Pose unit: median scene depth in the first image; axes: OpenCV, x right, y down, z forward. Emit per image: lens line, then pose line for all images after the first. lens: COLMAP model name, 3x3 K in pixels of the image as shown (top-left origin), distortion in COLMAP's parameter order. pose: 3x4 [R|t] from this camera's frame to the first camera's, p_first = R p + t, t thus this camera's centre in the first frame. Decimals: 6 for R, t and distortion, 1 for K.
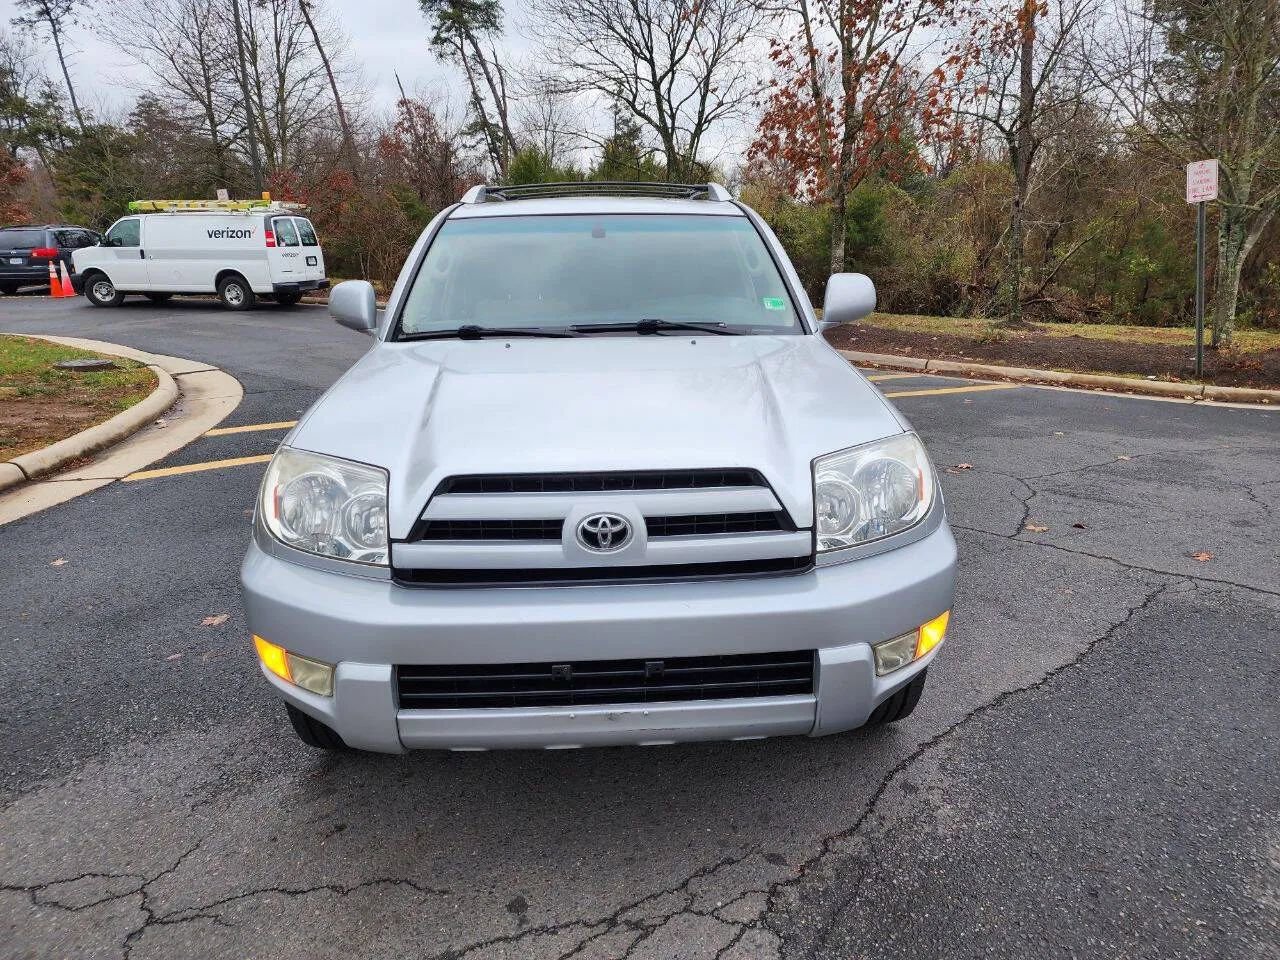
lens RADIAL K [[854.5, 0, 649.6], [0, 854.5, 468.9], [0, 0, 1]] dist [0.072319, -0.057955]
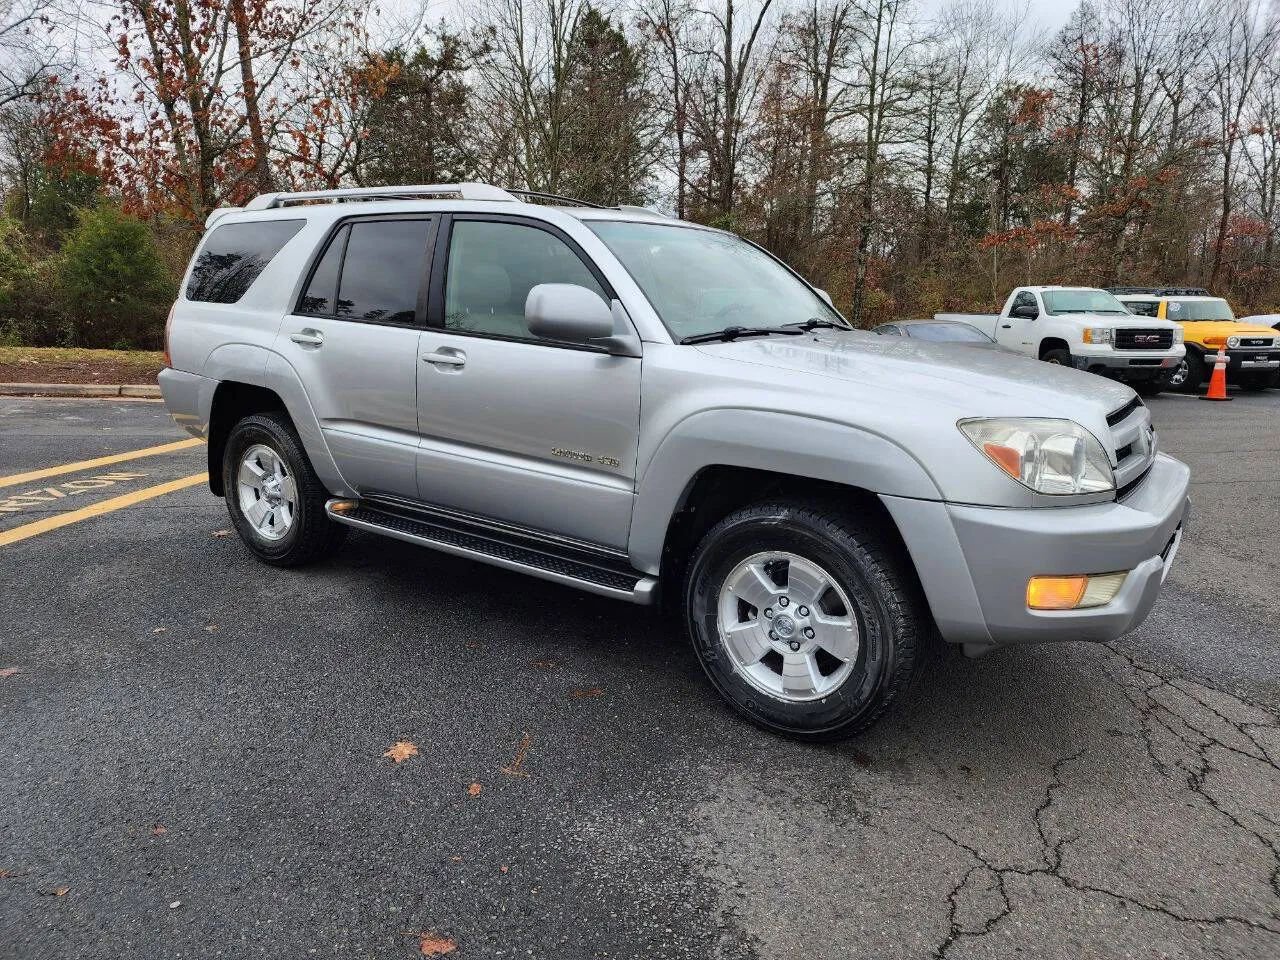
lens RADIAL K [[854.5, 0, 660.0], [0, 854.5, 486.0], [0, 0, 1]] dist [0.072319, -0.057955]
pose [[0.613362, -0.152614, 0.774917, -1.552072], [0.176966, 0.982763, 0.053476, -0.072219], [-0.769721, 0.104334, 0.629797, 0.638321]]
